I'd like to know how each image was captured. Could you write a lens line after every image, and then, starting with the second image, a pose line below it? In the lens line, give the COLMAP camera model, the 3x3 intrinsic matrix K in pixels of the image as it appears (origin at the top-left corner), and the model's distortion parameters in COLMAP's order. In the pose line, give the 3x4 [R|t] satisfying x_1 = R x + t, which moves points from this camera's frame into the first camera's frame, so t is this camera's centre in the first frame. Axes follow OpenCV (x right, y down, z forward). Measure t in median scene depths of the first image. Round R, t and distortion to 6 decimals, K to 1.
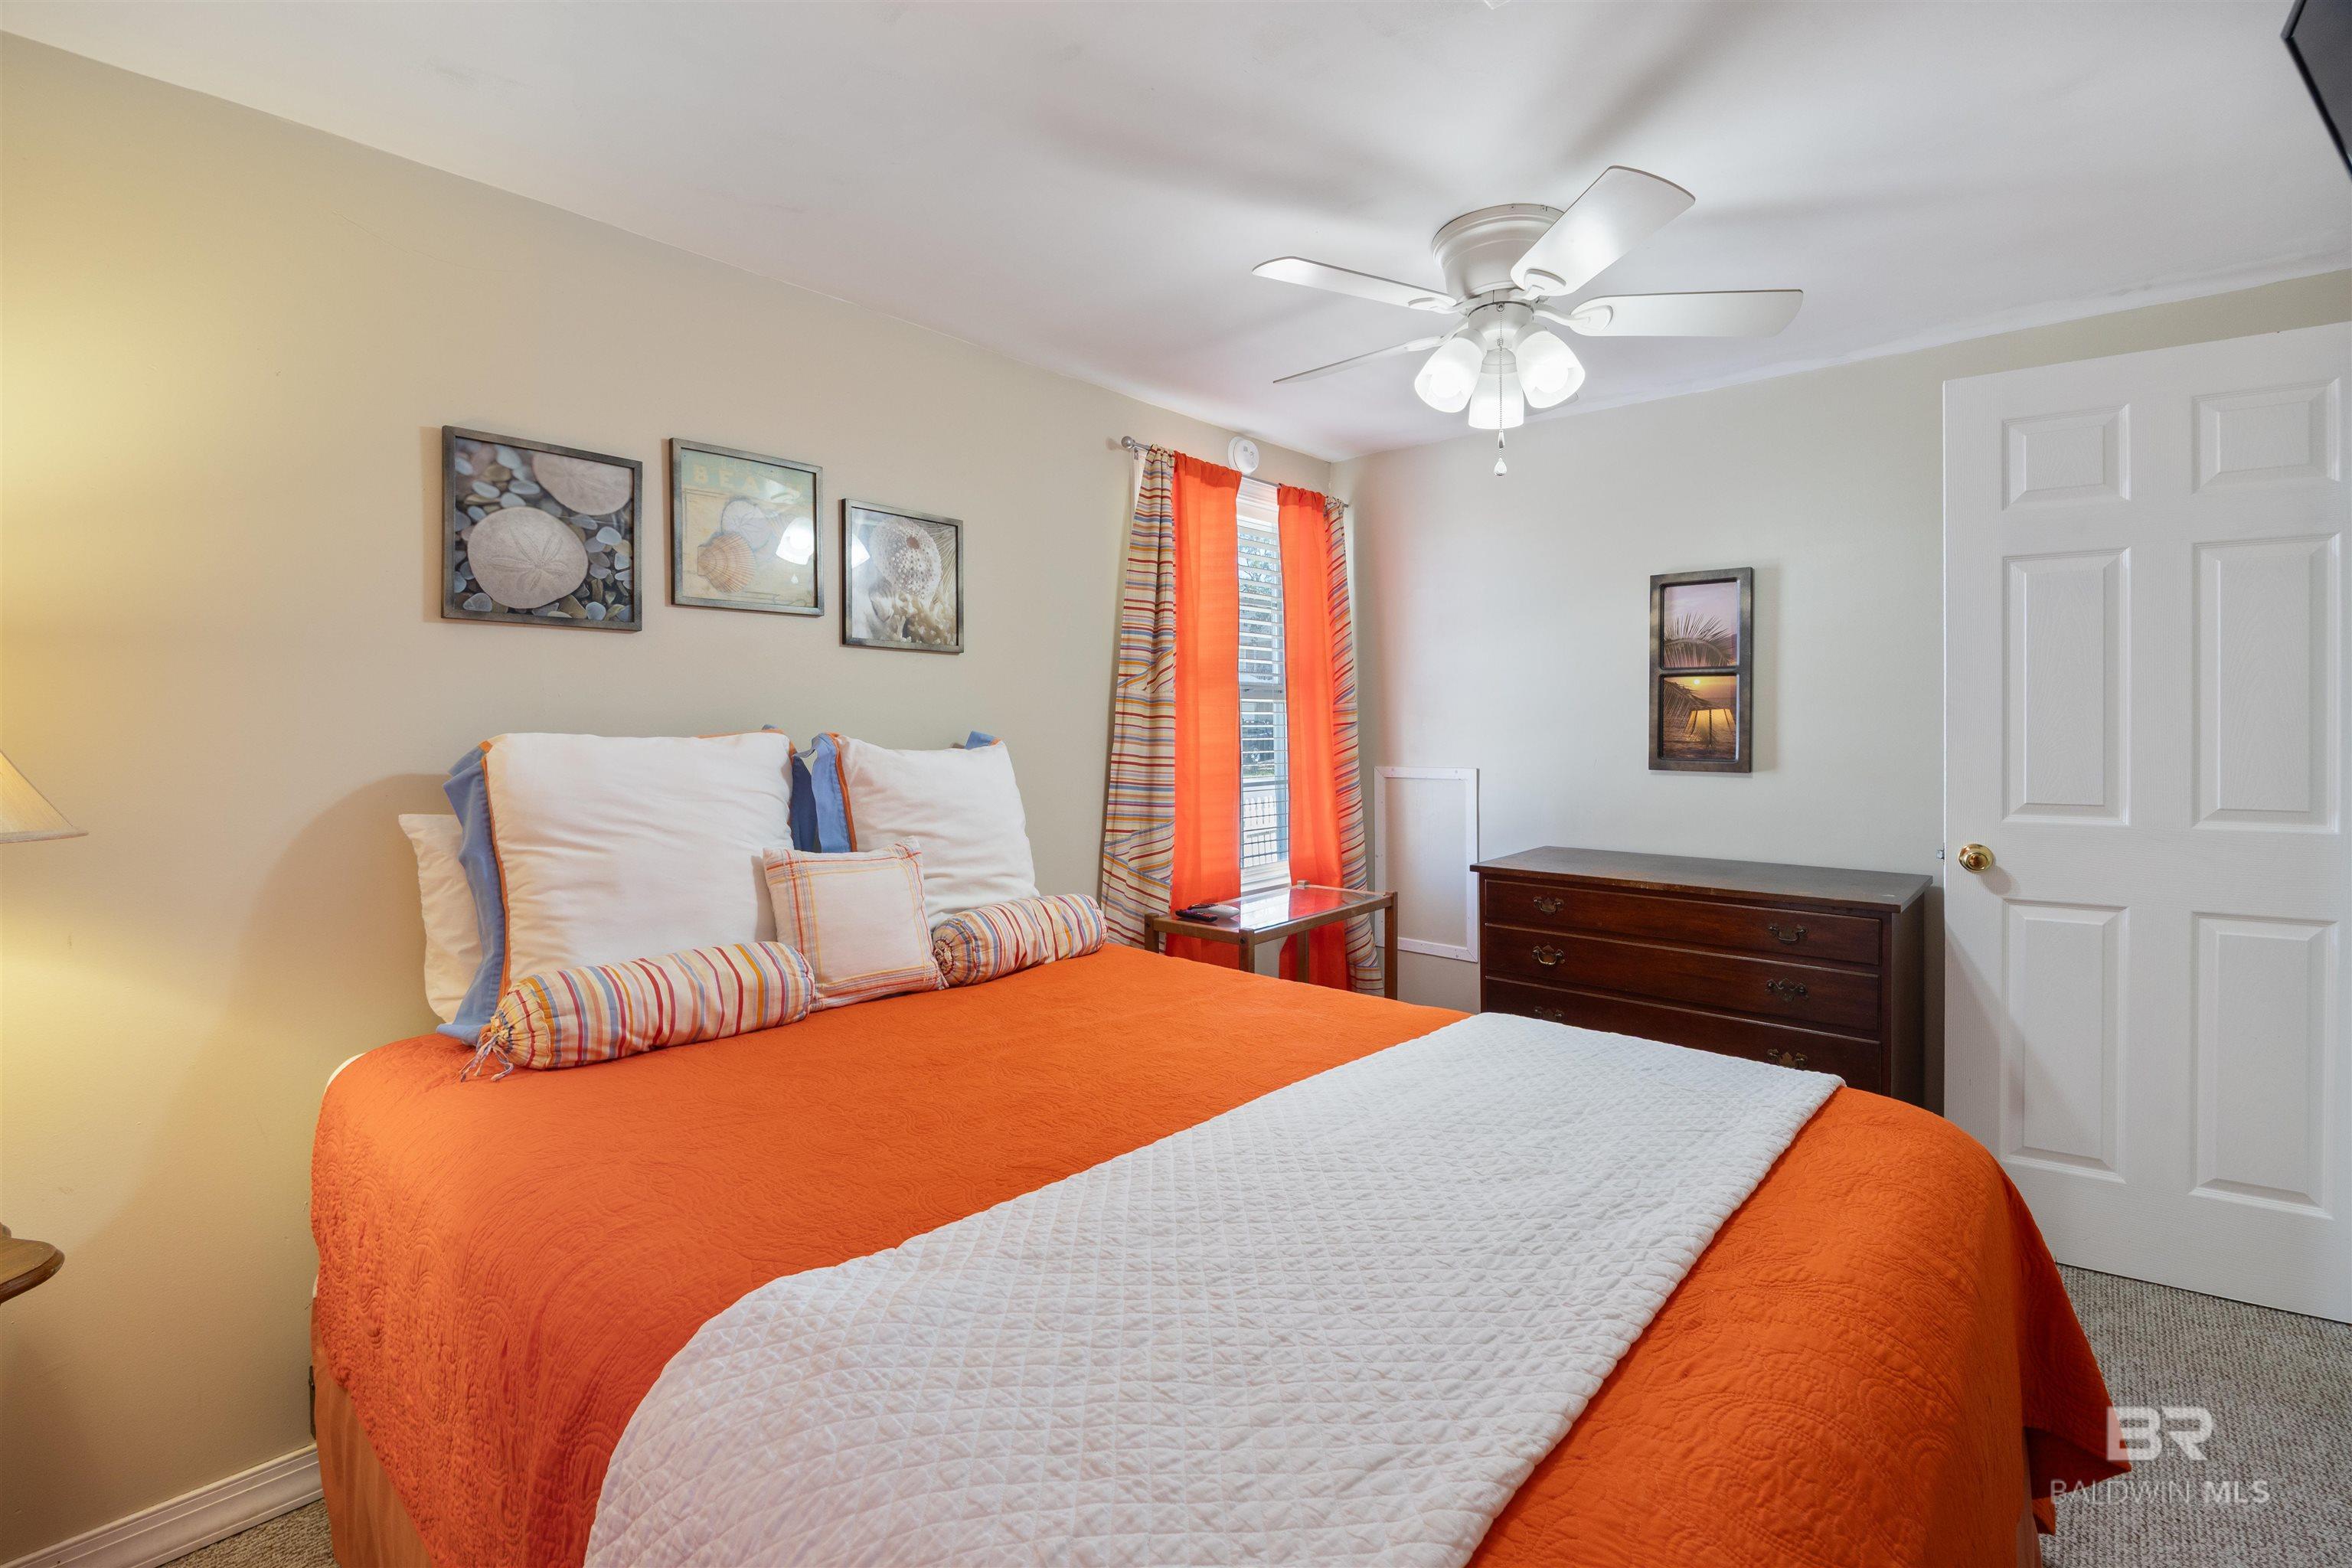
lens RADIAL K [[1064.4, 0, 1171.6], [0, 1064.4, 732.7], [0, 0, 1]] dist [-0.015596, 0.001188]
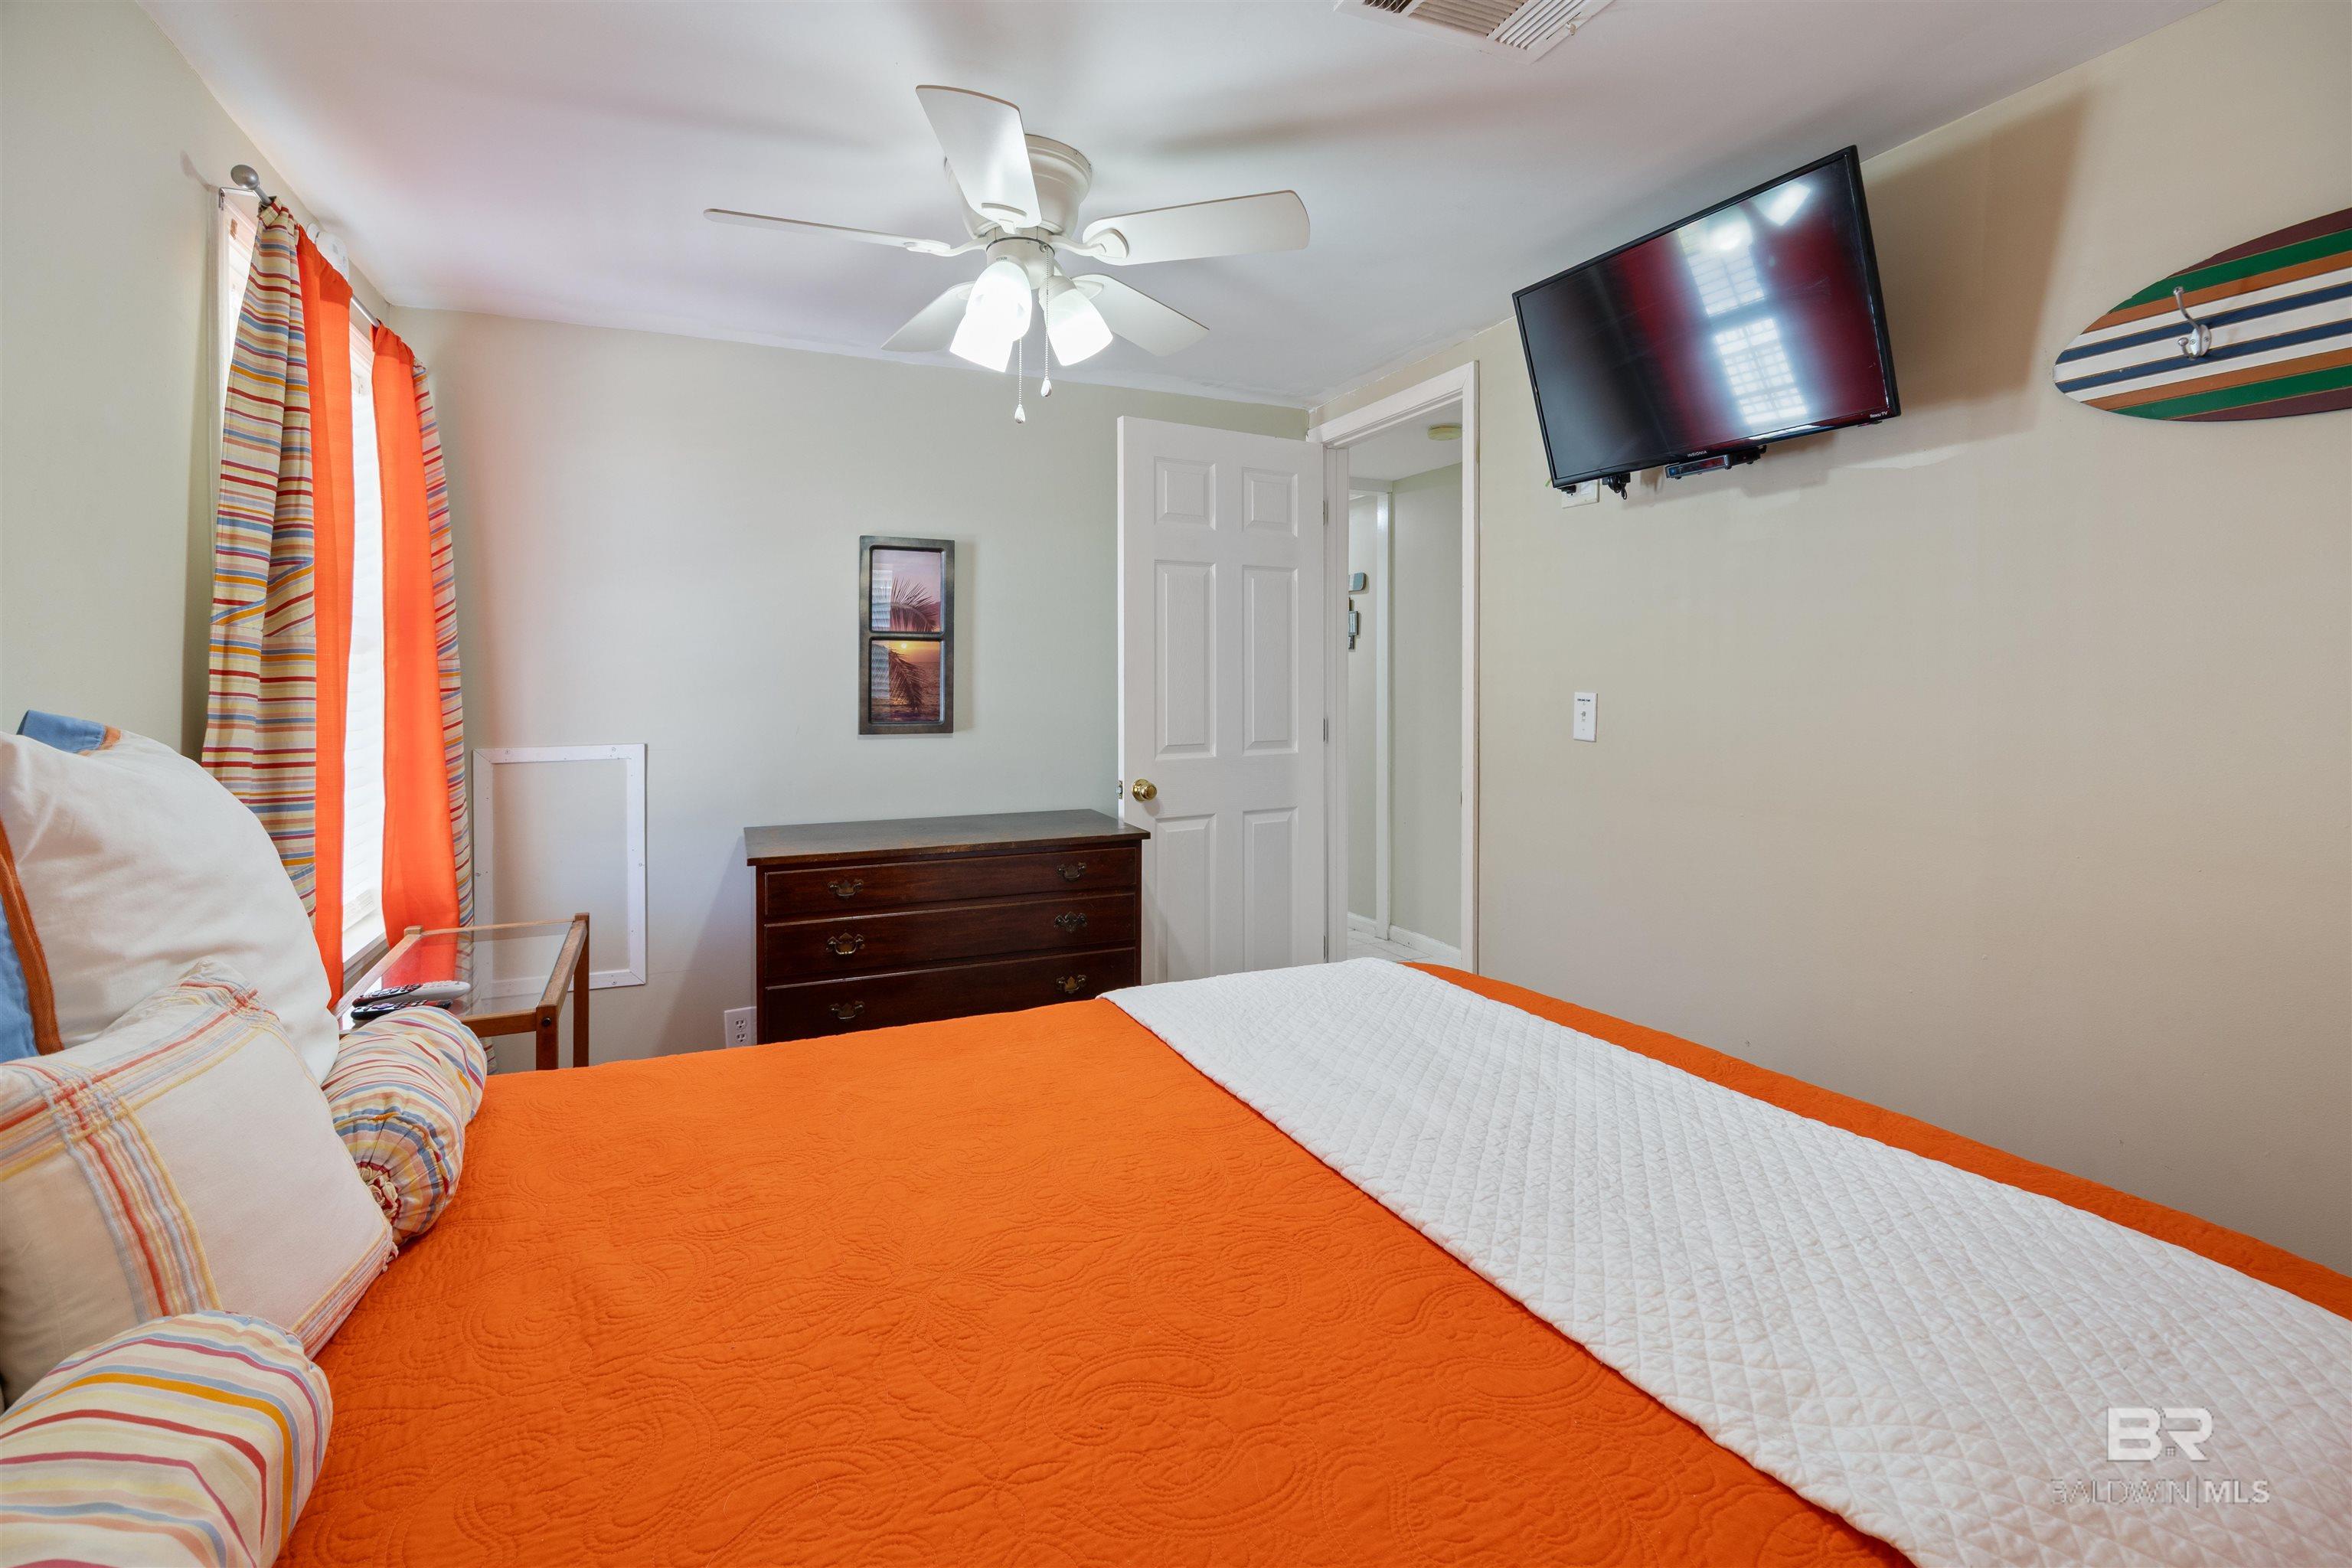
lens RADIAL K [[1092.4, 0, 1175.9], [0, 1092.4, 673.5], [0, 0, 1]] dist [-0.003850, -0.000333]
pose [[0.395864, 0.007458, 0.918279, -0.374997], [0.012847, 0.999824, -0.013659, -0.004212], [-0.918219, 0.017204, 0.395699, 0.358363]]
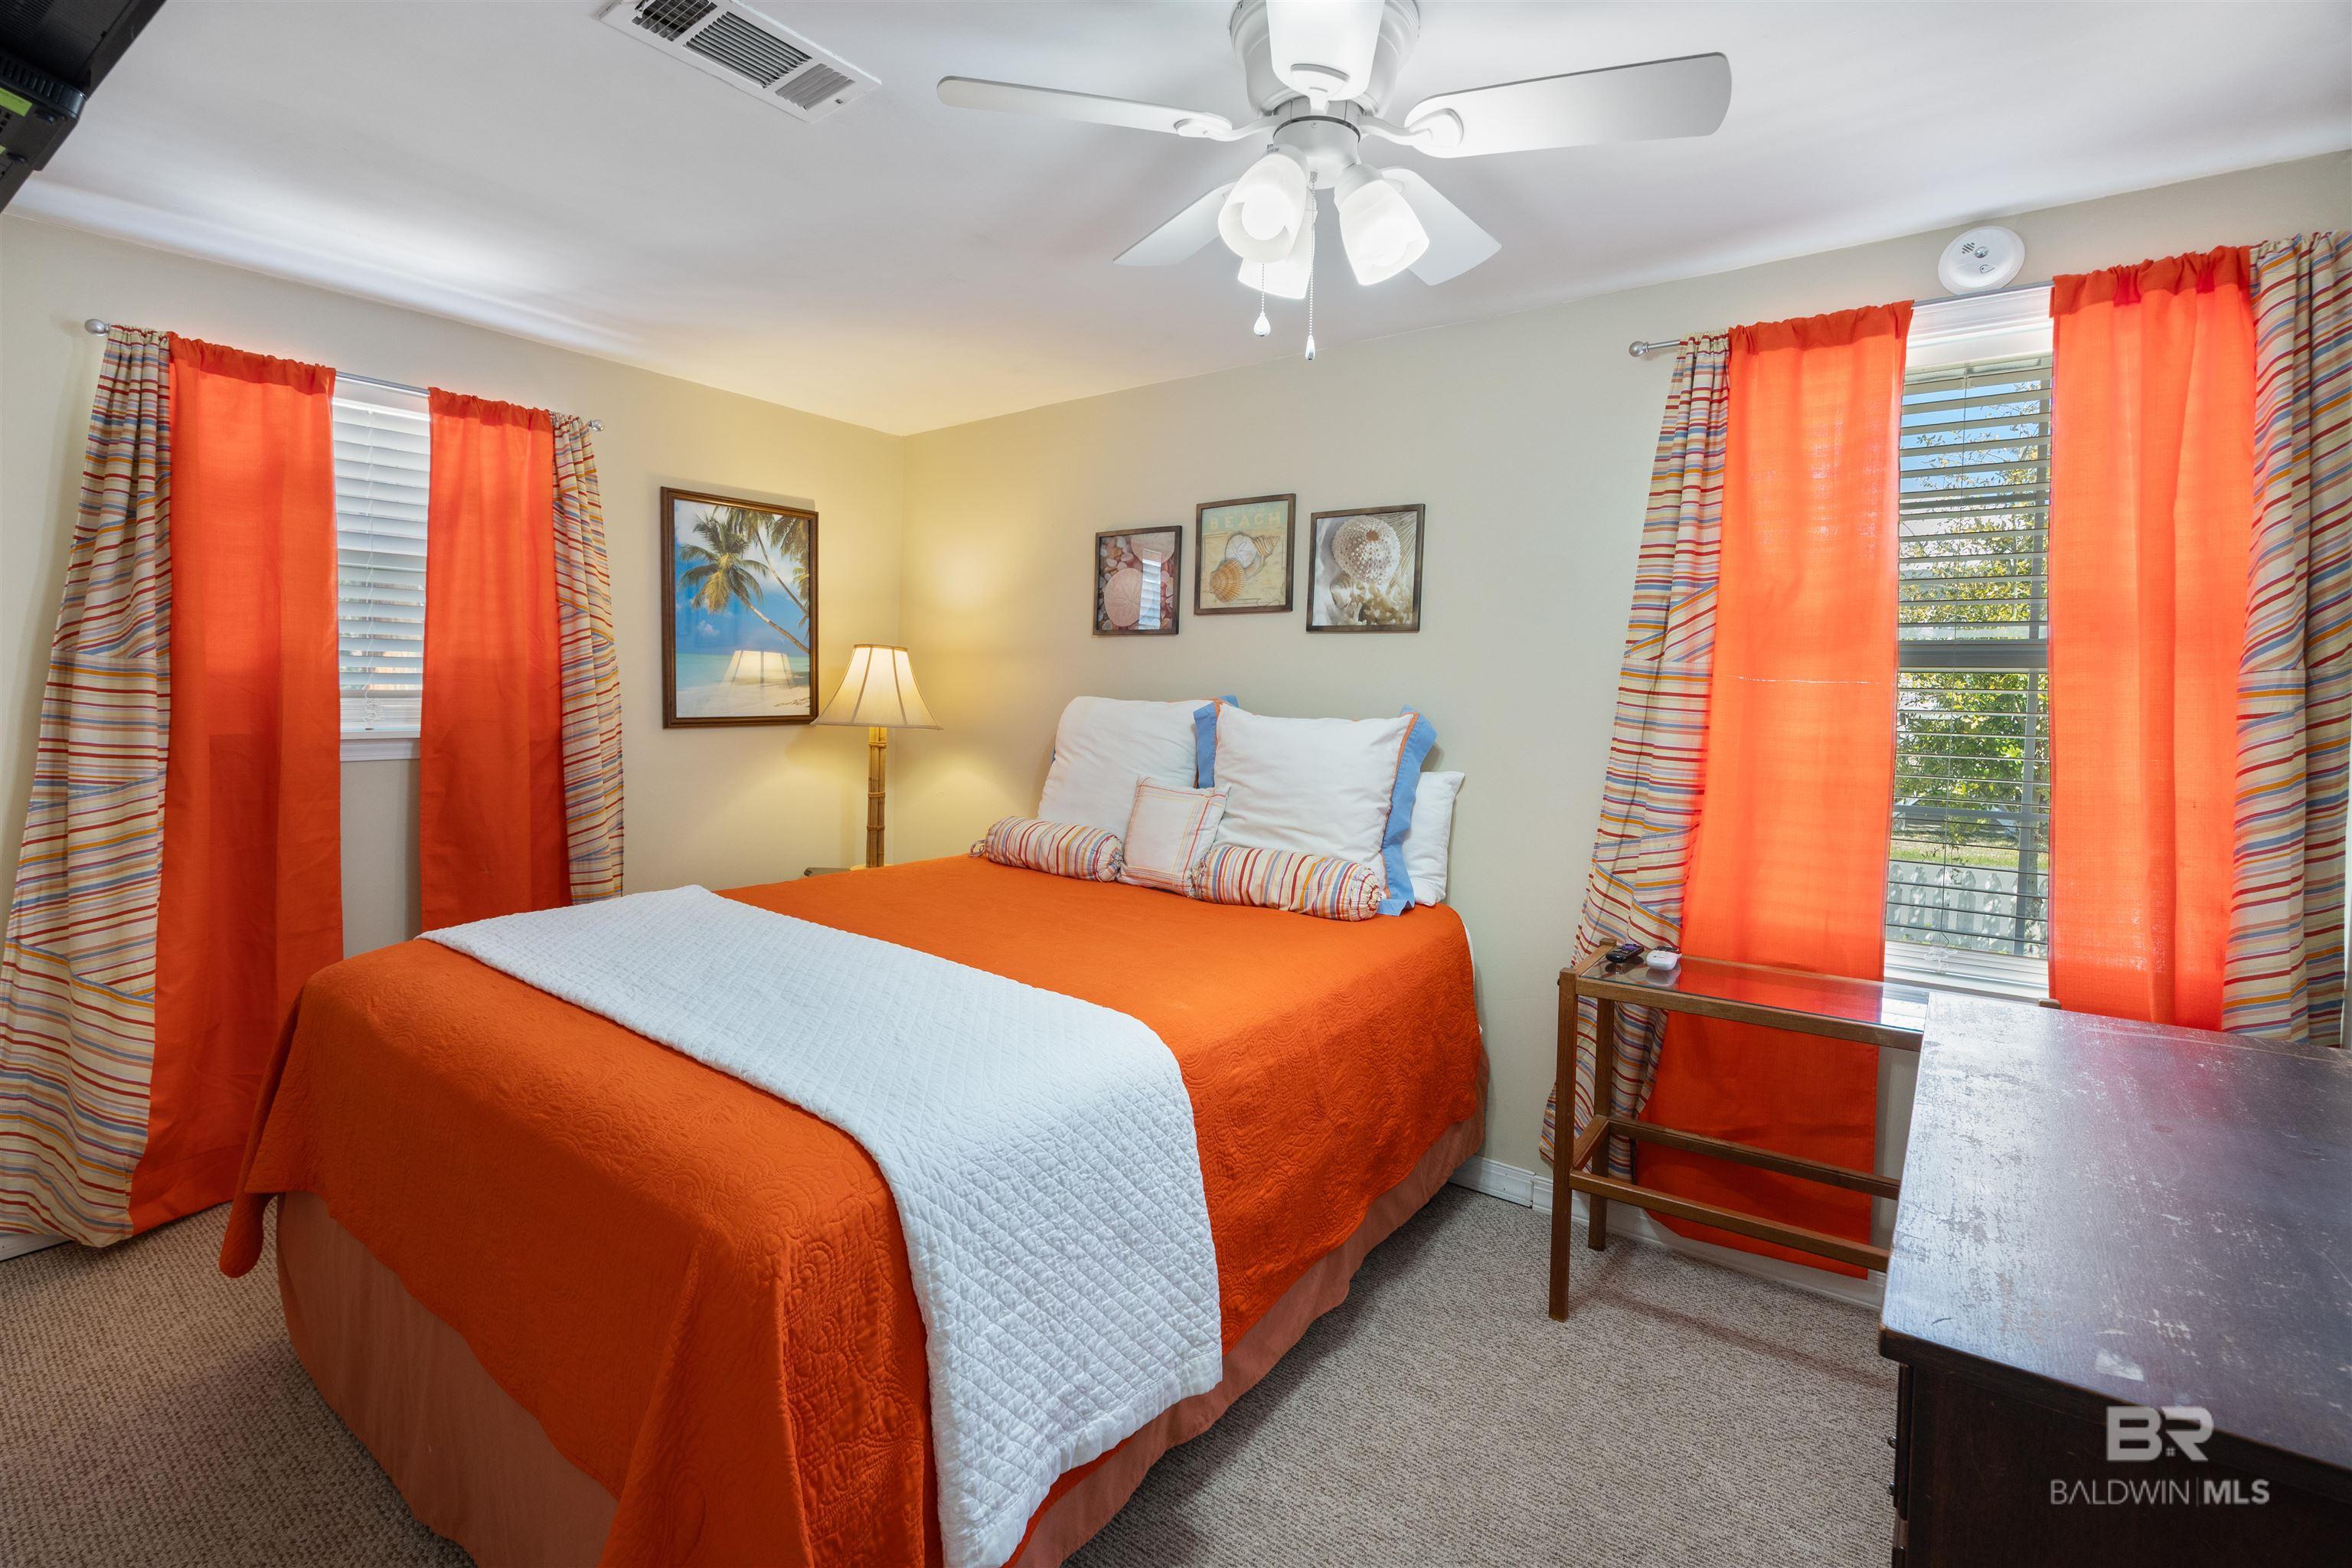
lens RADIAL K [[1064.4, 0, 1171.6], [0, 1064.4, 732.7], [0, 0, 1]] dist [-0.015596, 0.001188]
pose [[0.076304, 0.039815, -0.996289, 0.776954], [-0.027896, 0.998897, 0.037783, -0.006640], [0.996694, 0.024910, 0.077330, 0.632980]]
